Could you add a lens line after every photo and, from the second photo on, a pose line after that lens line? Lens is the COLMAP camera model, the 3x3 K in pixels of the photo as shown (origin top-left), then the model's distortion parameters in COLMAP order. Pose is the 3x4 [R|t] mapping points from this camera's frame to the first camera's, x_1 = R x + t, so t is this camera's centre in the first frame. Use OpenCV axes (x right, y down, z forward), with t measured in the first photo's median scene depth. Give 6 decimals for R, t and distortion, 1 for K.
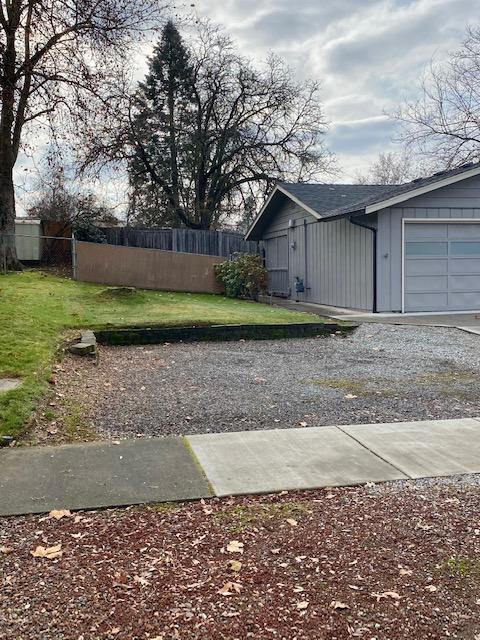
lens RADIAL K [[630.5, 0, 240.0], [0, 630.5, 320.0], [0, 0, 1]] dist [0.133859, -0.285291]
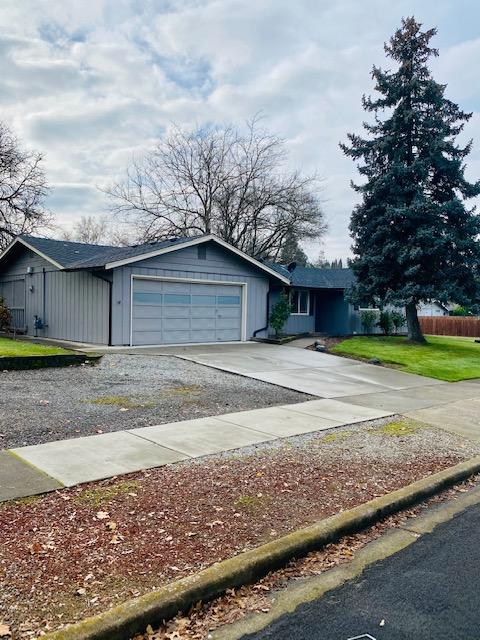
lens RADIAL K [[520.9, 0, 240.0], [0, 520.9, 320.0], [0, 0, 1]] dist [0.045249, -0.002329]
pose [[0.866638, 0.019894, 0.498541, -0.139764], [0.010077, 0.998303, -0.057353, -0.001520], [-0.498836, 0.054728, 0.864967, -0.072830]]
